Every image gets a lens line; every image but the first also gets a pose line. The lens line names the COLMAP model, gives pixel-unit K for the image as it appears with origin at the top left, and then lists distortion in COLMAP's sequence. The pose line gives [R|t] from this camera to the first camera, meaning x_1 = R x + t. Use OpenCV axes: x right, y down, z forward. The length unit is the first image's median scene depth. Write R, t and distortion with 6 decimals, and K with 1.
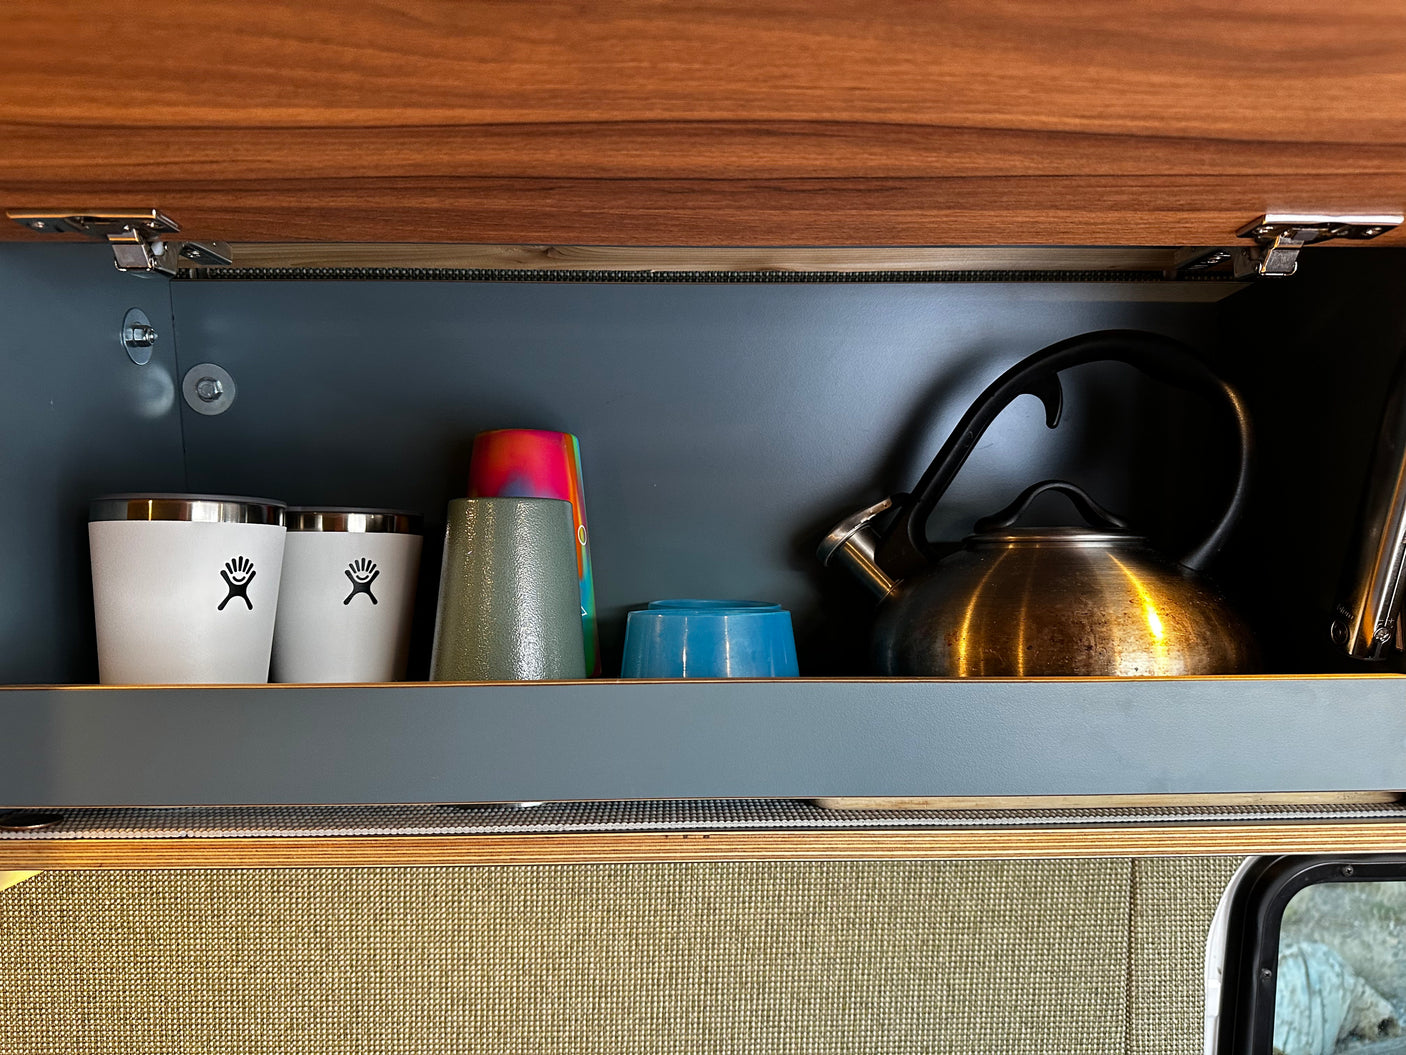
lens RADIAL K [[1032.4, 0, 703.0], [0, 1032.4, 527.5], [0, 0, 1]] dist [0.083607, -0.099784]
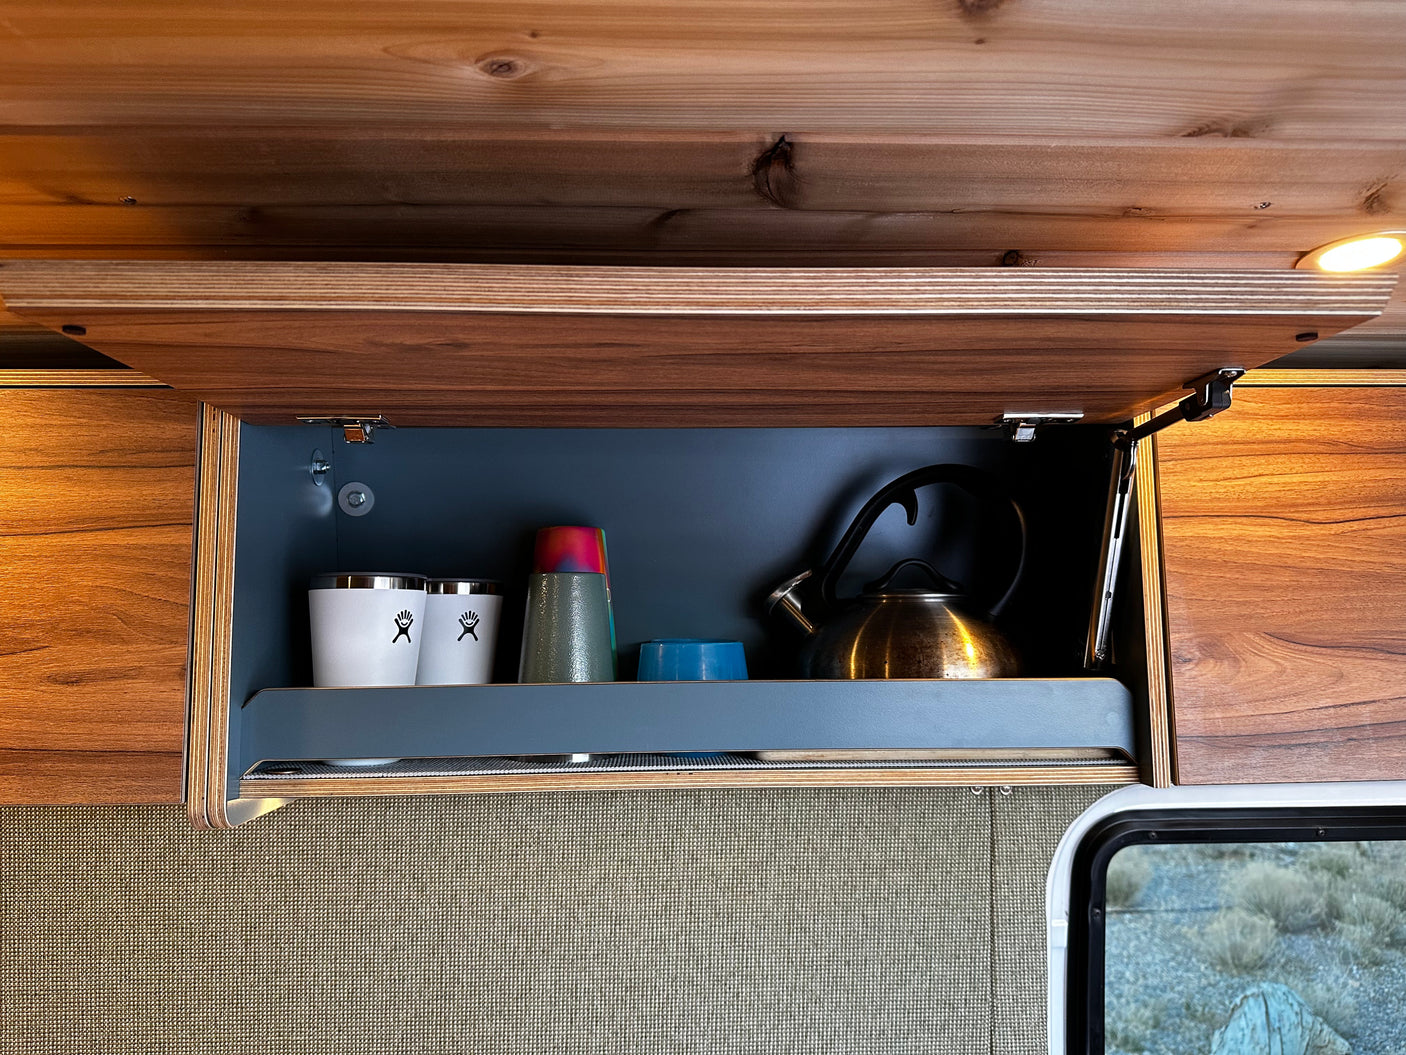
lens RADIAL K [[1041.2, 0, 703.7], [0, 1041.2, 517.7], [0, 0, 1]] dist [0.093735, -0.107399]
pose [[0.999851, -0.003560, 0.016865, -0.002242], [0.004626, 0.997964, -0.063618, -0.008352], [-0.016604, 0.063687, 0.997832, -0.566365]]
